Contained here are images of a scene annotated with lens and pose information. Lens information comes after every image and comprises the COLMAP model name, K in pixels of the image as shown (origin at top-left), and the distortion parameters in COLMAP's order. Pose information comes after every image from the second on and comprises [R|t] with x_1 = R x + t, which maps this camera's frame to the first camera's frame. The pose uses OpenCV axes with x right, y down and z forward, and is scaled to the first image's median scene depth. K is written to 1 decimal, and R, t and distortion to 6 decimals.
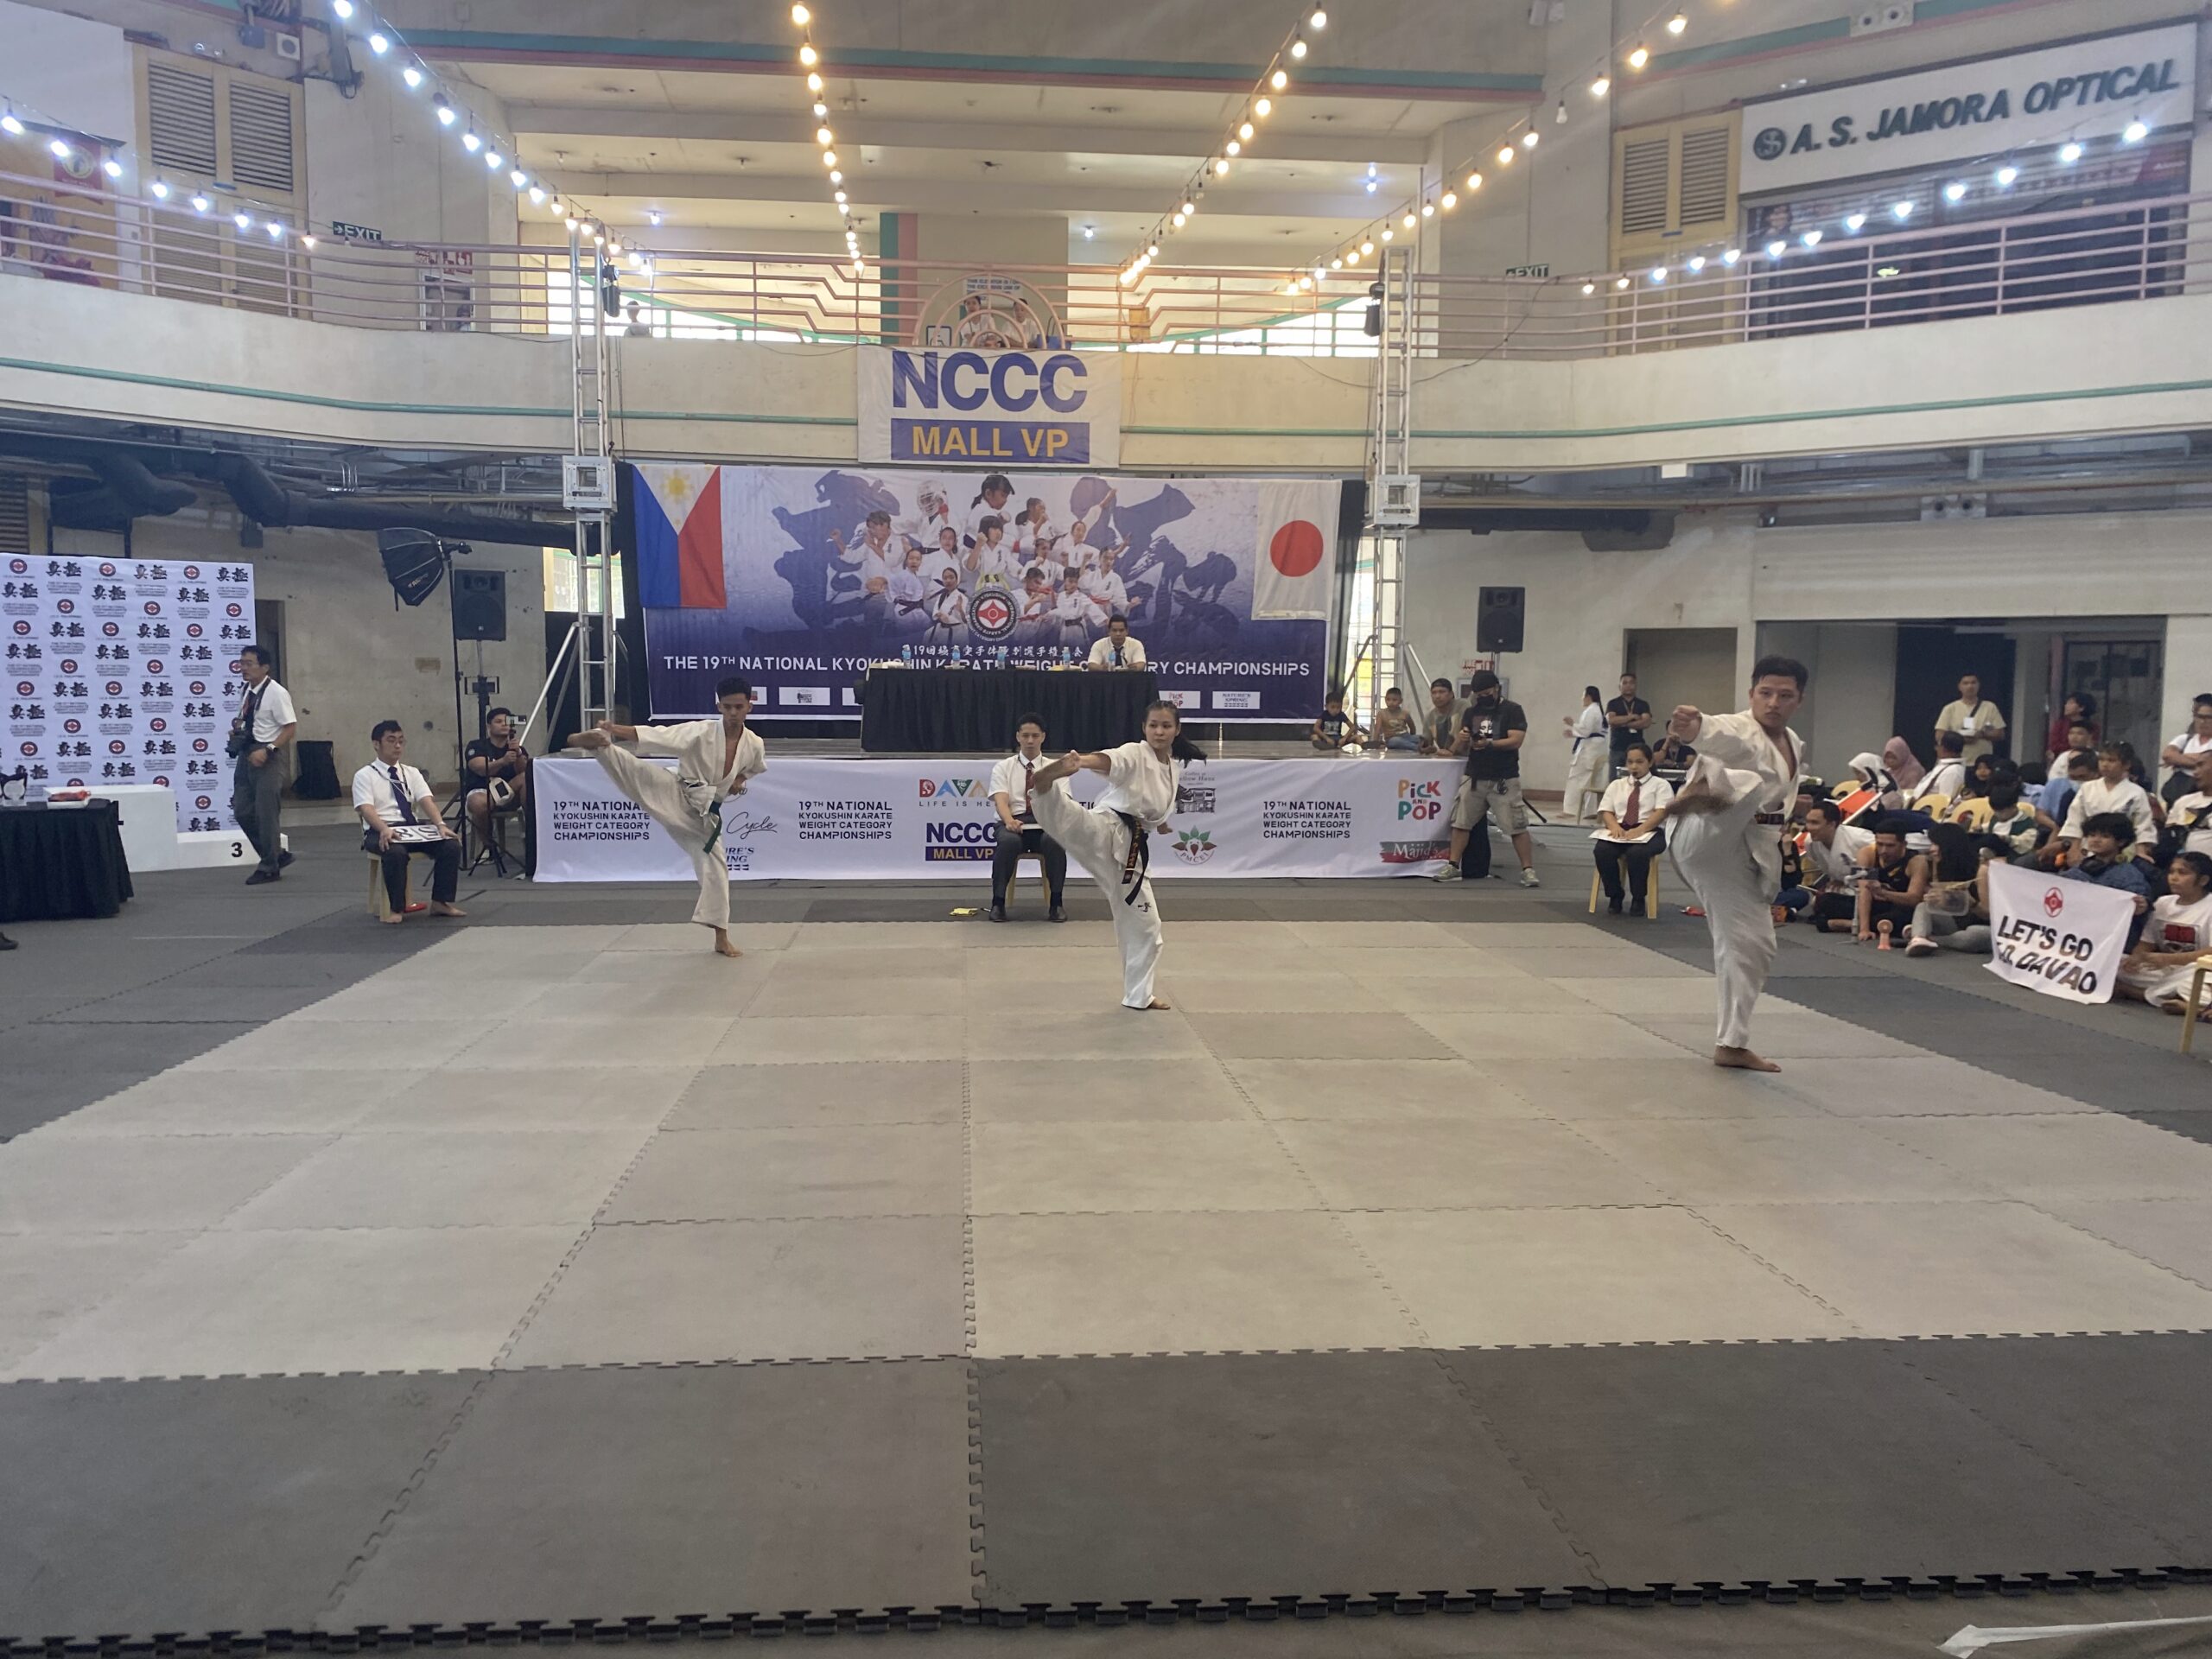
lens RADIAL K [[1680.9, 0, 1098.2], [0, 1680.9, 831.9], [0, 0, 1]] dist [0.038531, -0.045972]
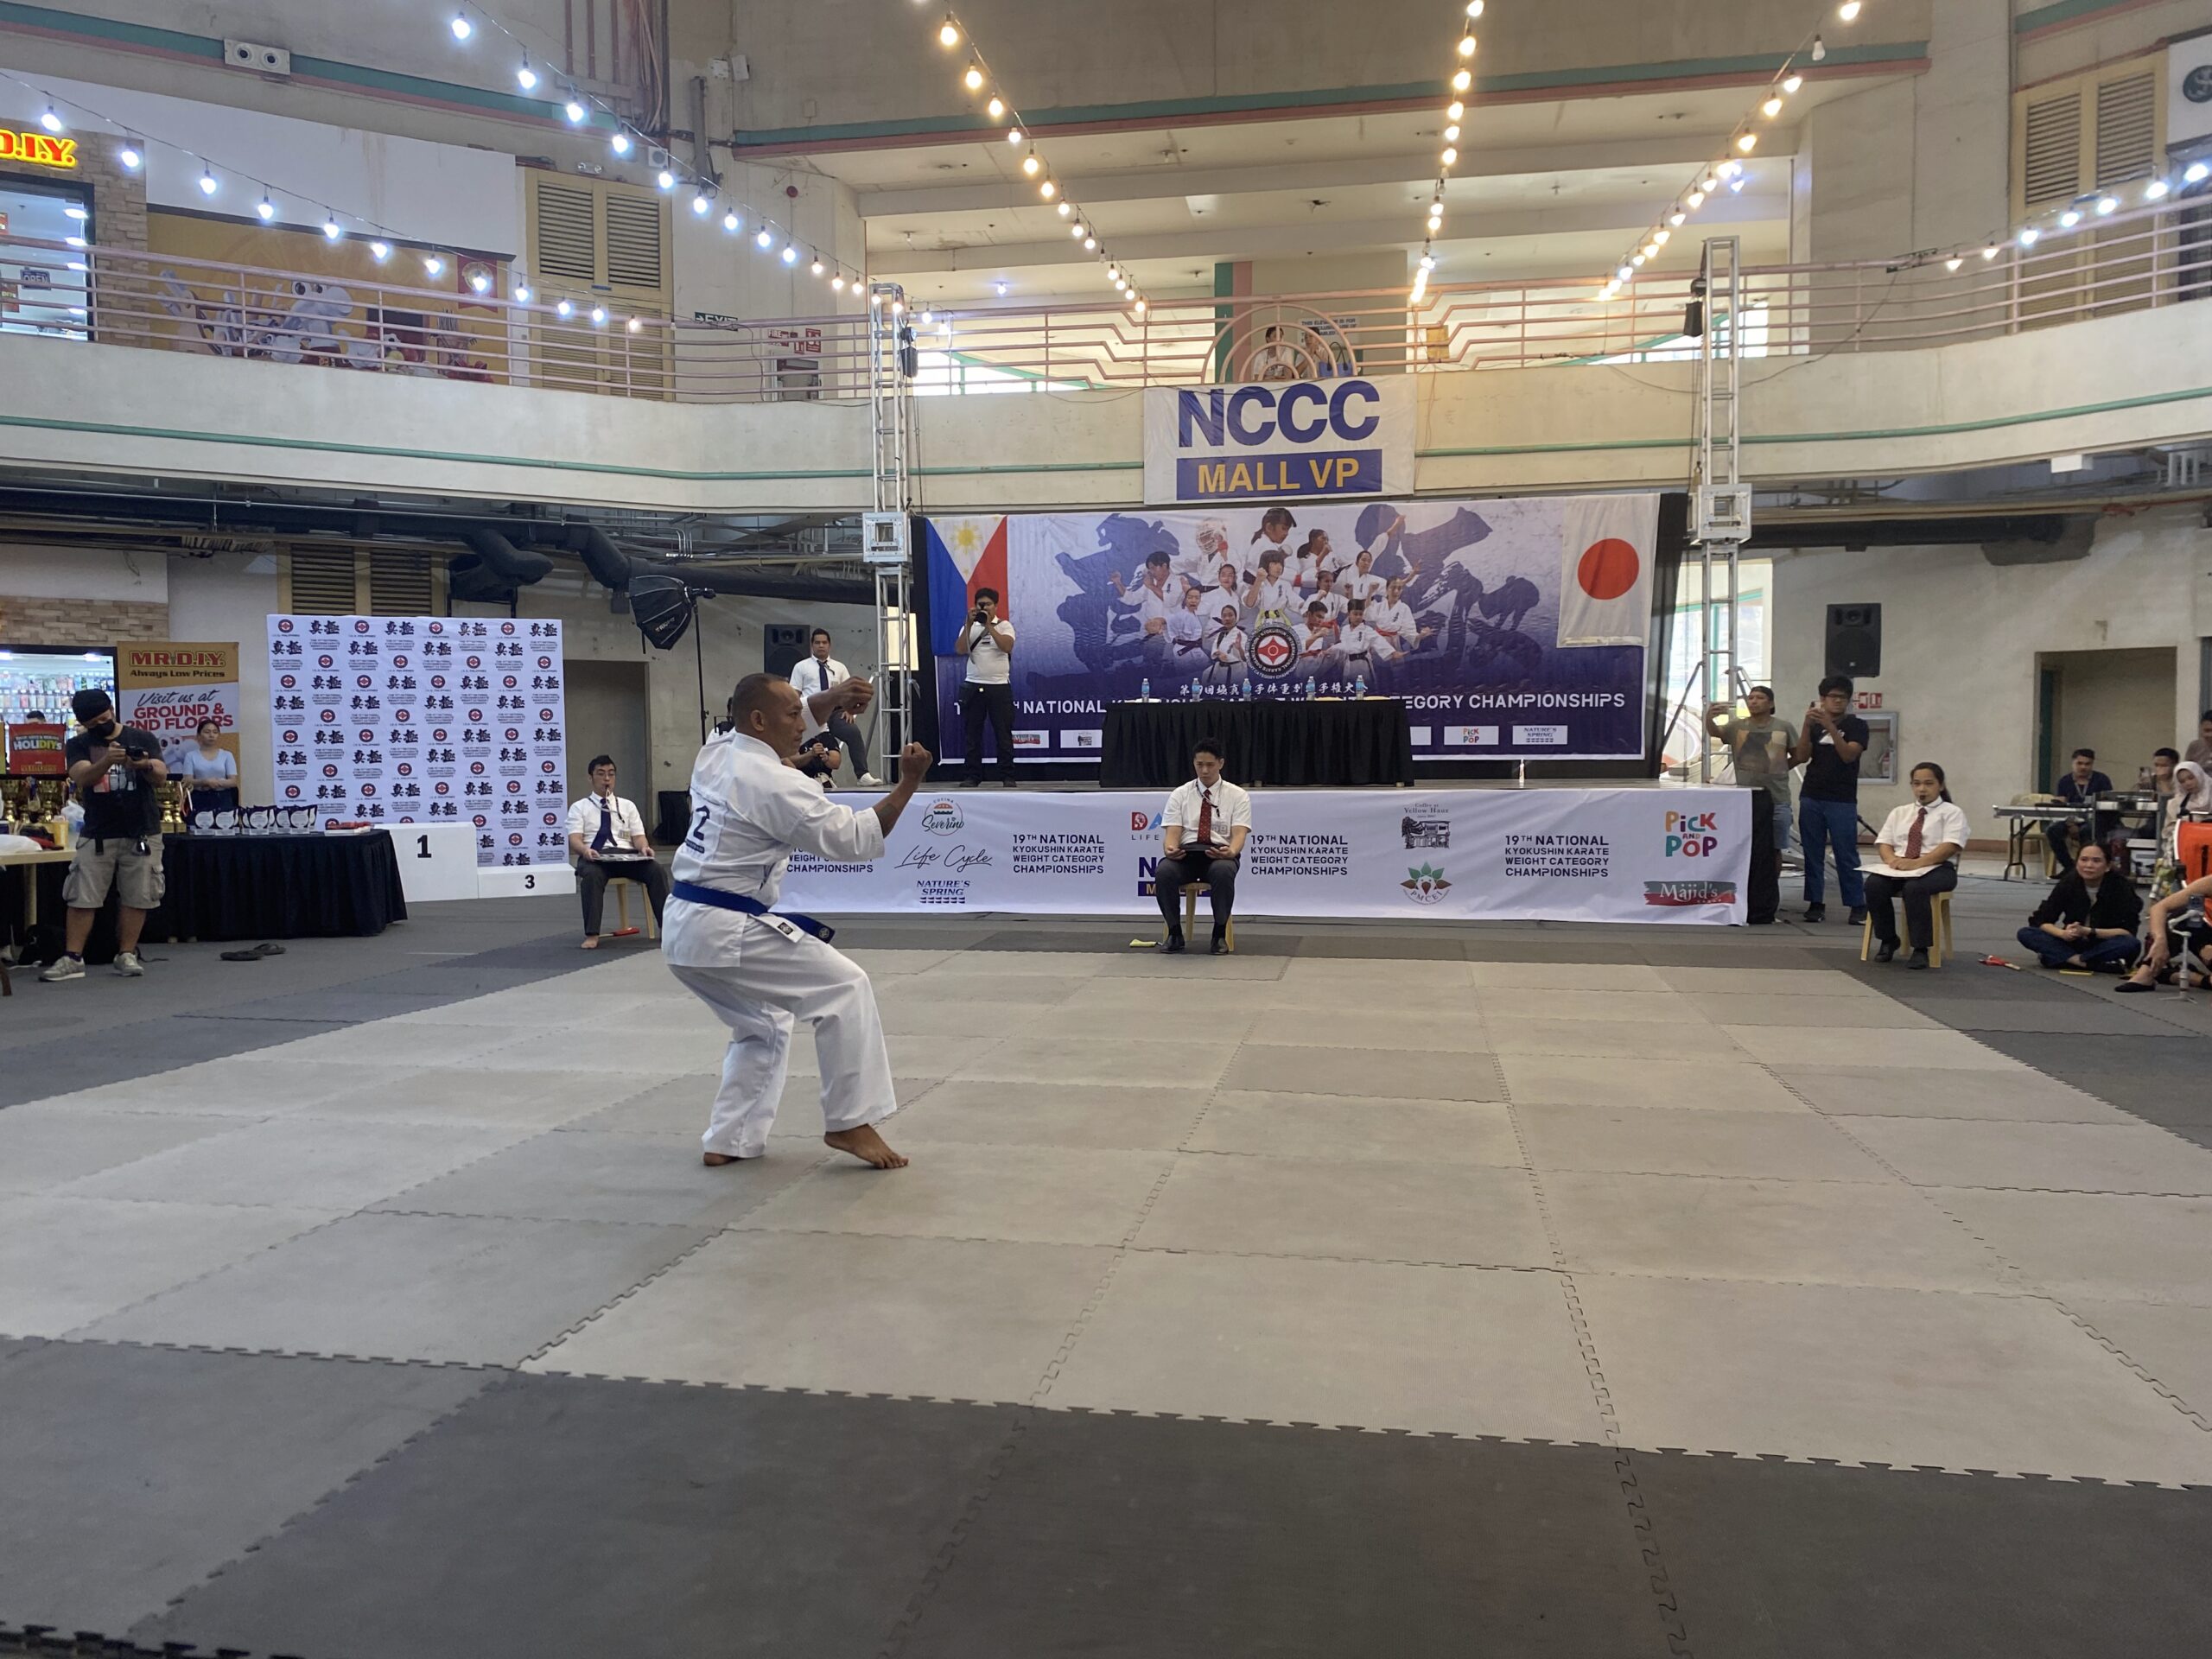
lens RADIAL K [[1680.9, 0, 1096.5], [0, 1680.9, 826.8], [0, 0, 1]] dist [0.038531, -0.045972]
pose [[0.963965, -0.001845, -0.266023, 0.096517], [-0.009596, 0.999084, -0.041699, 0.013126], [0.265856, 0.042749, 0.963064, 0.046123]]
